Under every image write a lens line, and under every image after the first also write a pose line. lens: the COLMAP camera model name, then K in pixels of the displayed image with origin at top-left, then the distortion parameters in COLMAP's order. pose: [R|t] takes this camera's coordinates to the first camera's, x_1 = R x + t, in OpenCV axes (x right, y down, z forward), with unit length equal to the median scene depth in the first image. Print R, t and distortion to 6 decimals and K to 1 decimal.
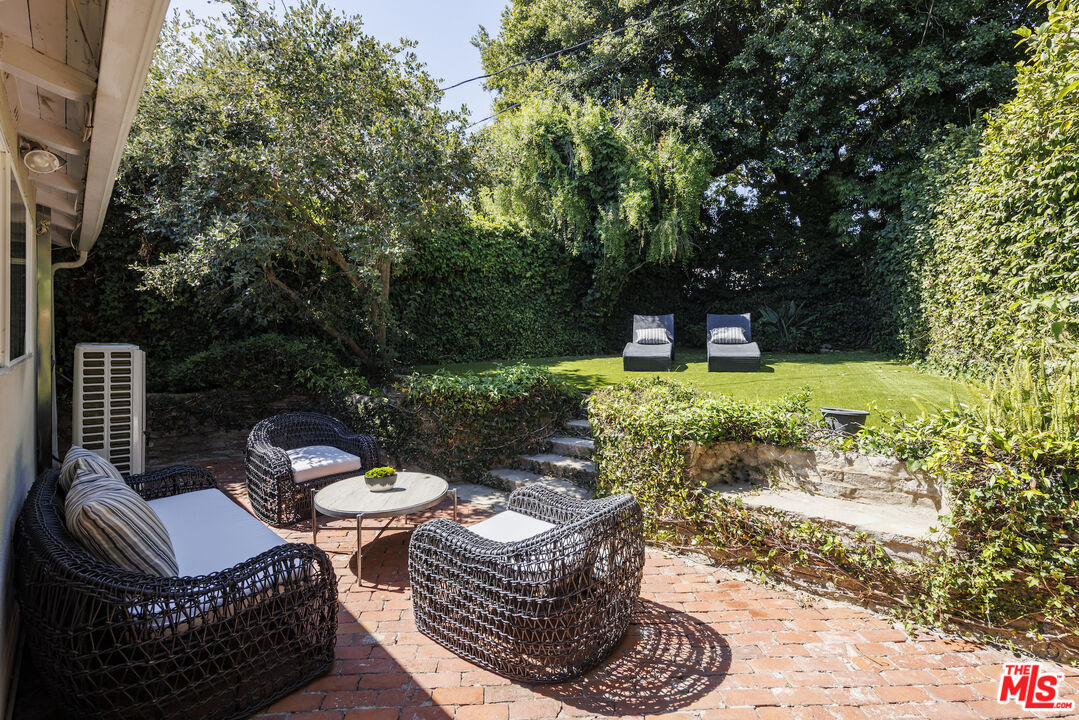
lens RADIAL K [[518.9, 0, 536.1], [0, 518.9, 346.8], [0, 0, 1]] dist [0.000836, -0.000301]
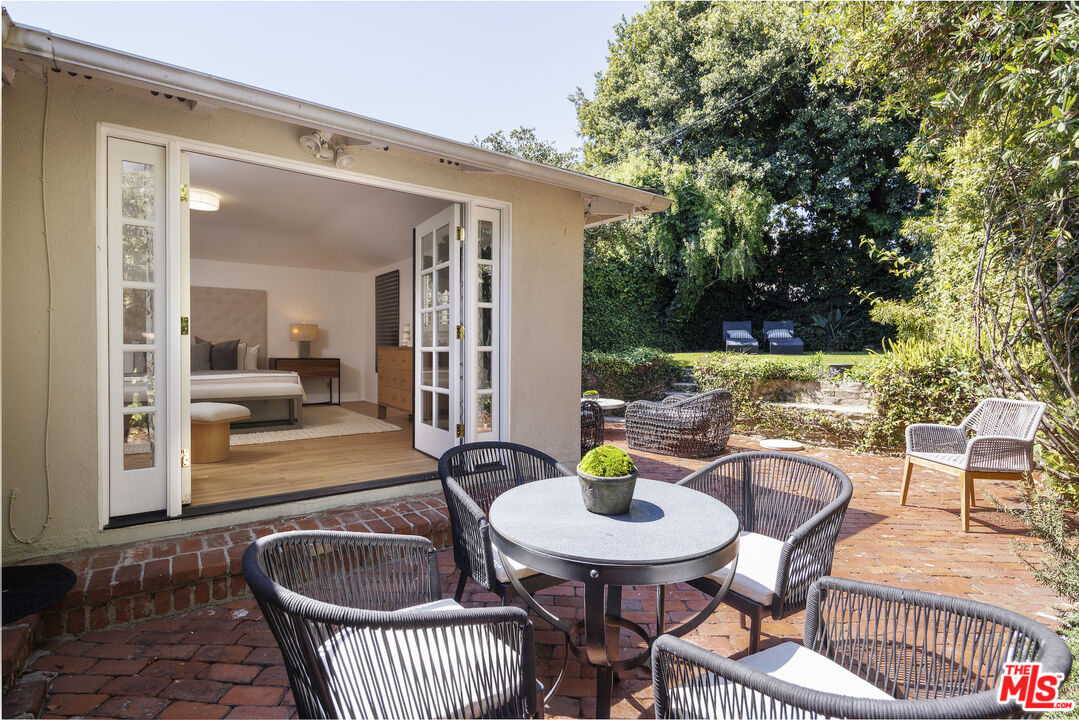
lens RADIAL K [[509.3, 0, 539.5], [0, 509.3, 360.0], [0, 0, 1]] dist [-0.003025, -0.000188]
pose [[0.994080, 0.005961, -0.108485, -0.105718], [-0.005817, 0.999982, 0.001646, 0.042805], [0.108493, -0.001005, 0.994097, -0.352223]]
